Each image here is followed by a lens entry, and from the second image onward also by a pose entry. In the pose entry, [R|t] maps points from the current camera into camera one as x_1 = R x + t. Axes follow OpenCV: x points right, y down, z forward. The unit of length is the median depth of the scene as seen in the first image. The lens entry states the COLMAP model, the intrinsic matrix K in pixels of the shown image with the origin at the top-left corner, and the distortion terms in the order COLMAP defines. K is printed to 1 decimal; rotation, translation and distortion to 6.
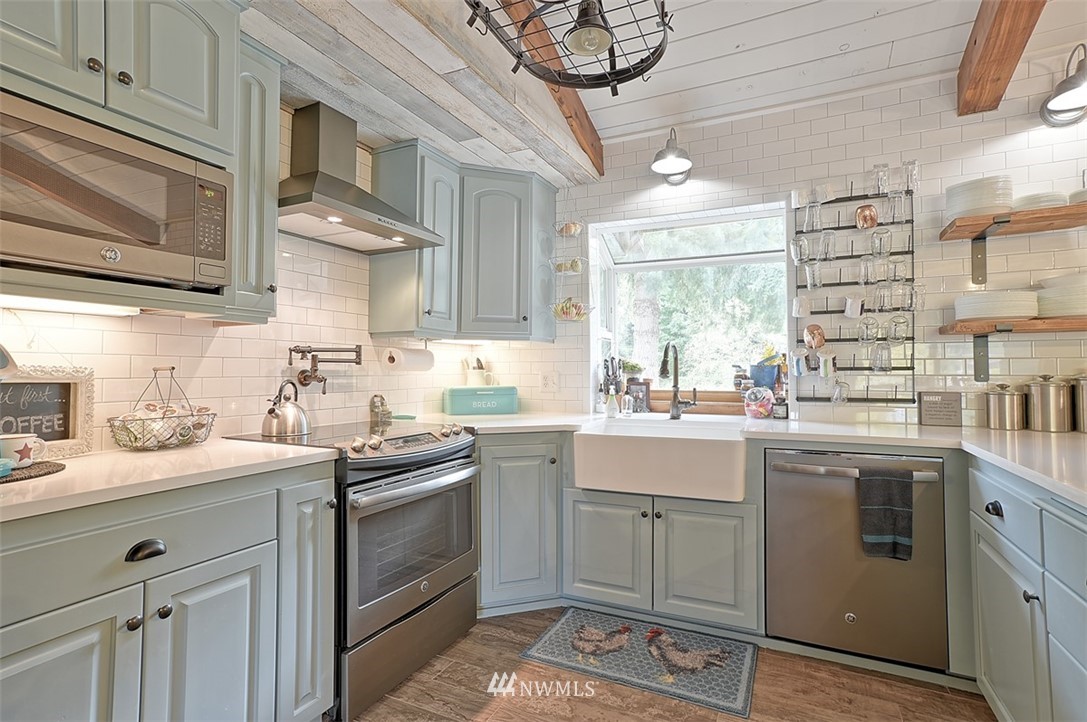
lens RADIAL K [[530.8, 0, 550.0], [0, 530.8, 356.1], [0, 0, 1]] dist [0.000706, 0.005626]
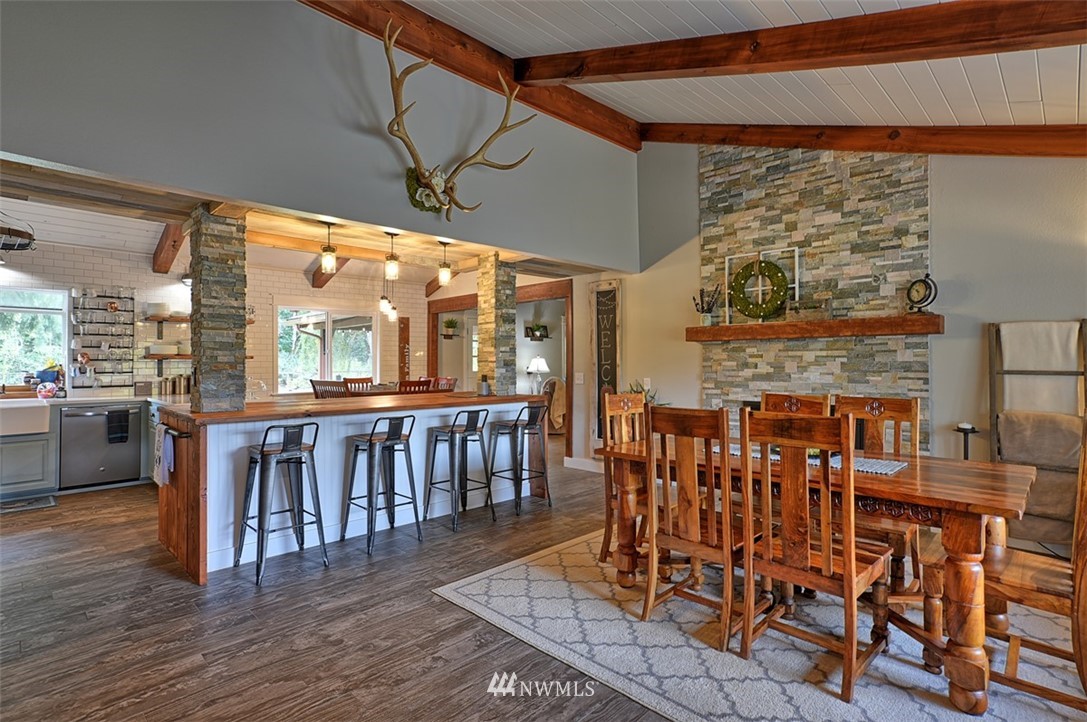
lens RADIAL K [[530.8, 0, 548.2], [0, 530.8, 358.4], [0, 0, 1]] dist [0.000706, 0.005626]
pose [[0.322349, 0.010106, 0.946567, -1.005157], [-0.026365, 0.999651, -0.001694, -0.086621], [-0.946254, -0.024410, 0.322503, -1.579611]]
